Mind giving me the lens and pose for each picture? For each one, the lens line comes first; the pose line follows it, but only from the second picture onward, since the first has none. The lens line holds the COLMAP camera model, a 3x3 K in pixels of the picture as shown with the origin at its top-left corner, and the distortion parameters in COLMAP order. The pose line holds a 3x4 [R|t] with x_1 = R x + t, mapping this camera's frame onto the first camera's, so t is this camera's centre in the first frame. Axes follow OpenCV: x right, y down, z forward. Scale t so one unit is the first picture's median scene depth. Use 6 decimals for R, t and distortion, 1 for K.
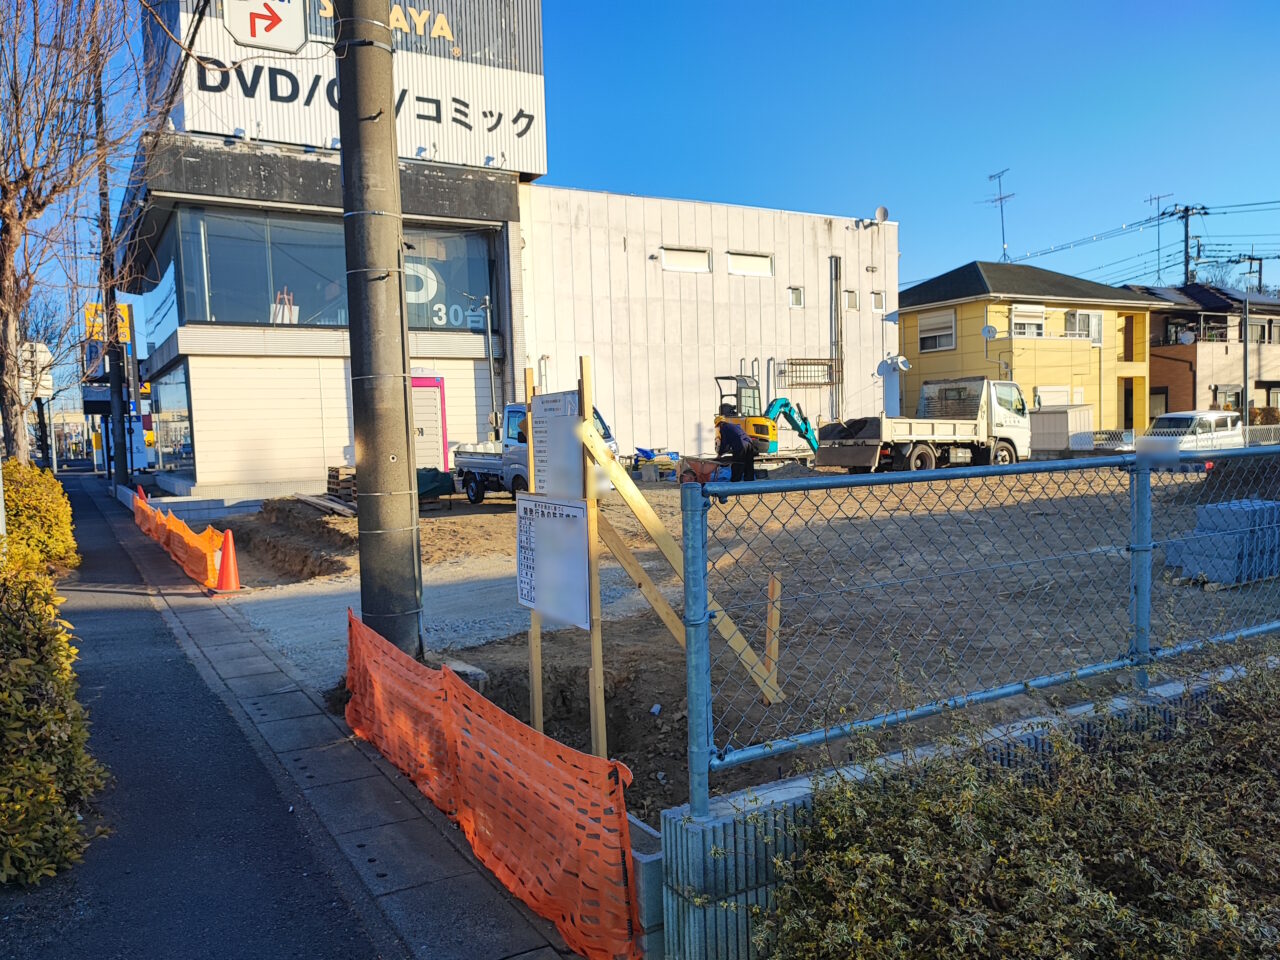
lens RADIAL K [[968.8, 0, 639.5], [0, 968.8, 528.7], [0, 0, 1]] dist [0.021148, -0.002935]
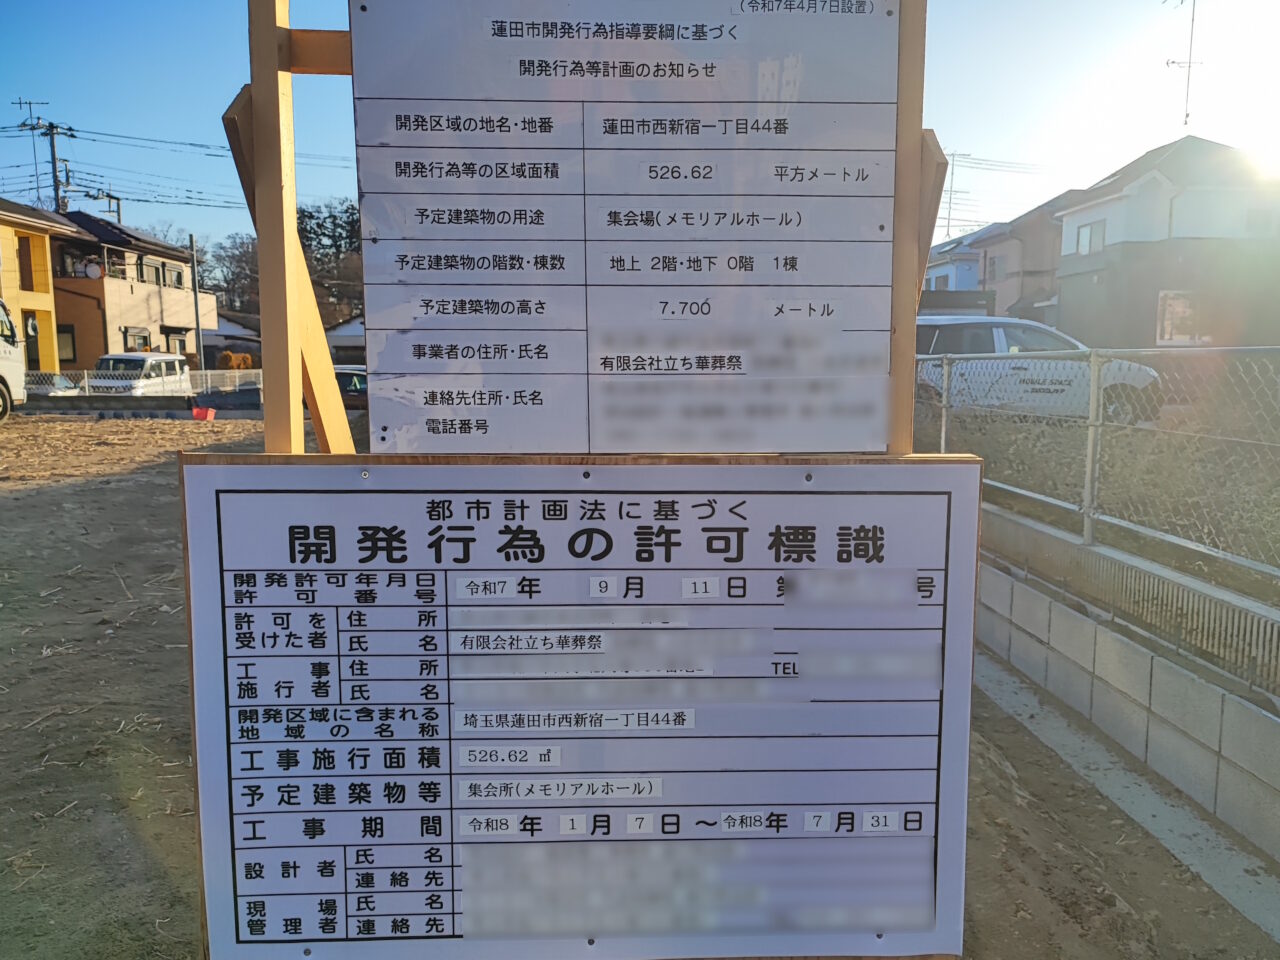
lens RADIAL K [[1000.6, 0, 695.1], [0, 1000.6, 492.2], [0, 0, 1]] dist [0.039532, -0.040522]
pose [[0.439737, -0.083574, 0.894230, -0.062499], [0.075863, 0.995559, 0.055739, -0.007723], [-0.894917, 0.043329, 0.444125, 0.182761]]
